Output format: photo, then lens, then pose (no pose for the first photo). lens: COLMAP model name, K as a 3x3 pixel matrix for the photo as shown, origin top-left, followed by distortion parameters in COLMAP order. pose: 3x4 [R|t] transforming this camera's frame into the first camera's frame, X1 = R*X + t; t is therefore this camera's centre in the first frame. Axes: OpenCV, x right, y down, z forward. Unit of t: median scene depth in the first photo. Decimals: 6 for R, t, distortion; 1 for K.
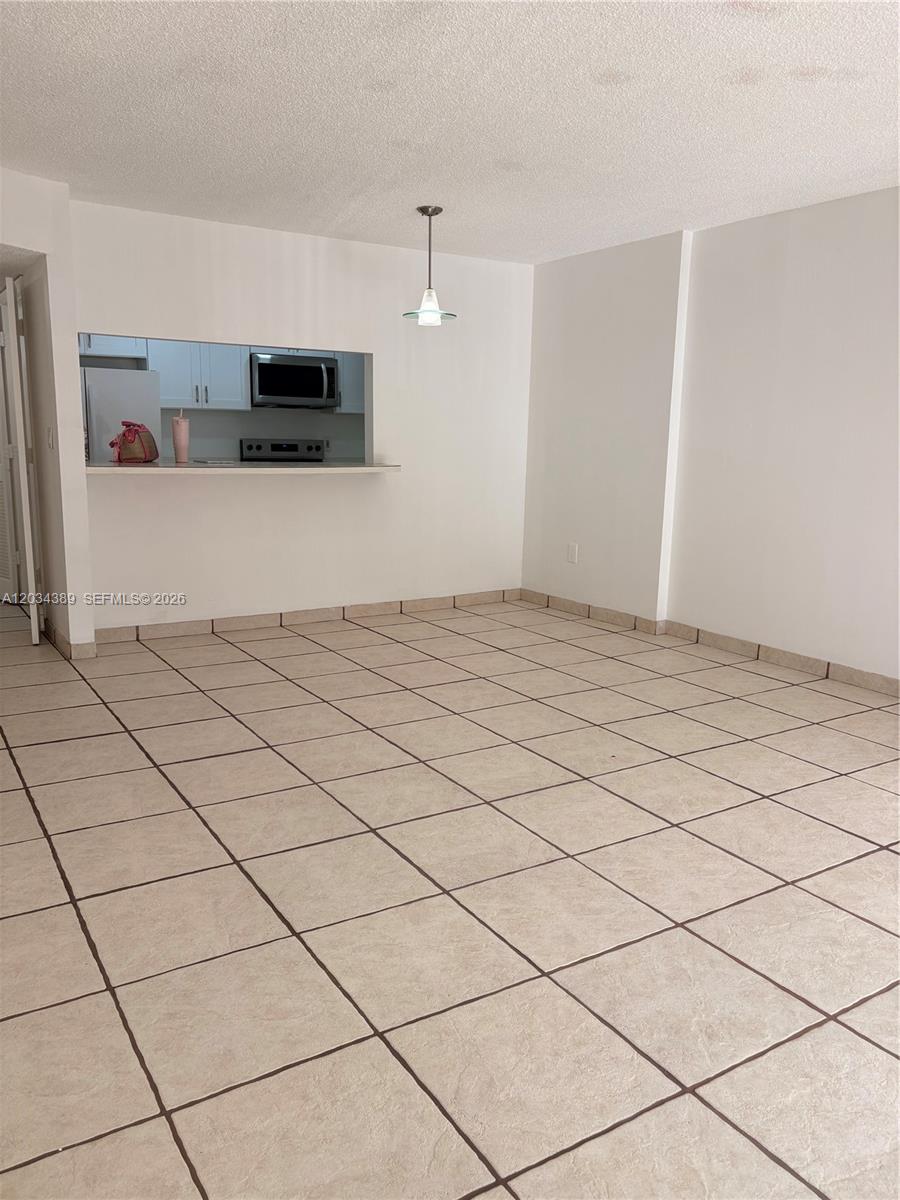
lens RADIAL K [[909.7, 0, 448.0], [0, 909.7, 601.0], [0, 0, 1]] dist [0.005519, 0.001999]
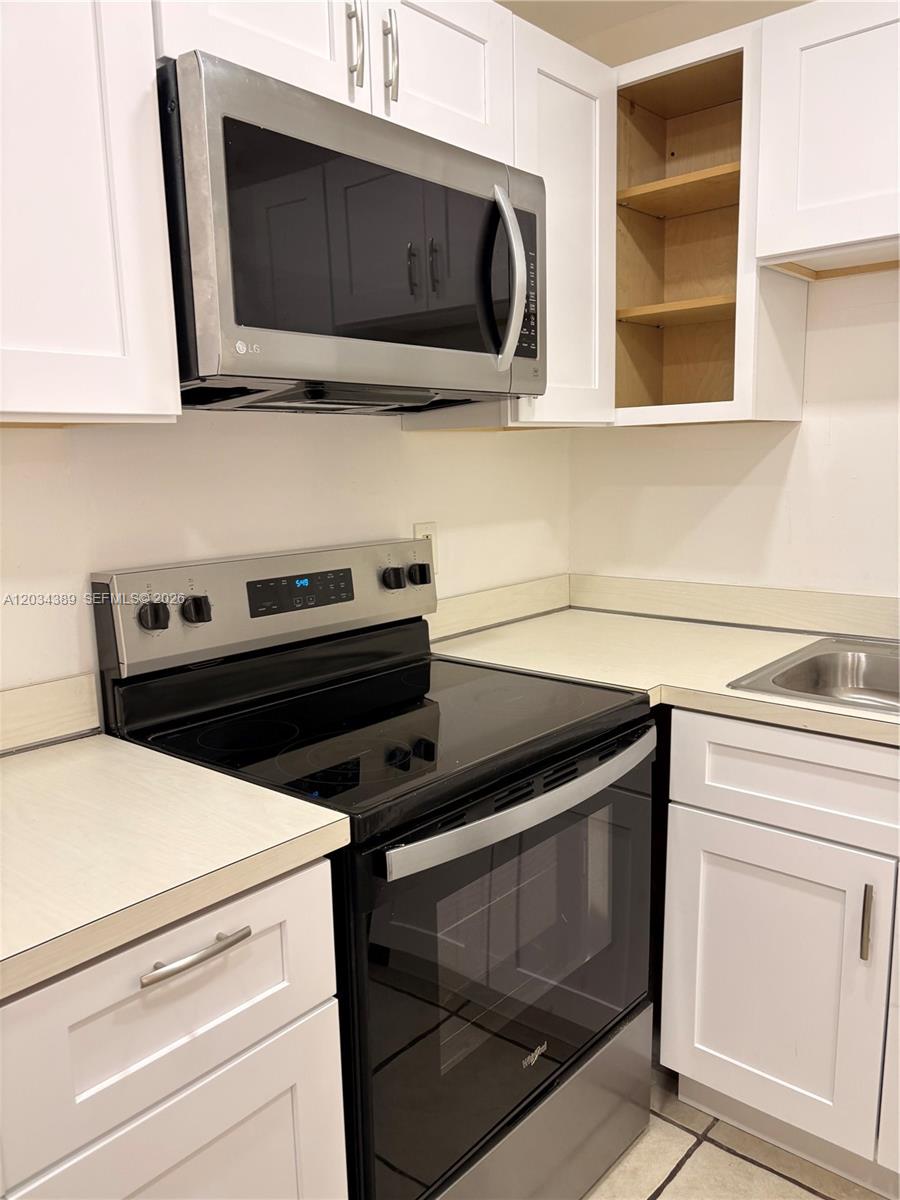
lens RADIAL K [[909.7, 0, 453.2], [0, 909.7, 602.2], [0, 0, 1]] dist [0.005519, 0.001999]
pose [[0.956557, -0.084380, 0.279069, -0.212347], [0.087150, 0.996192, 0.002492, -0.168408], [-0.278216, 0.021937, 0.960268, 0.806031]]
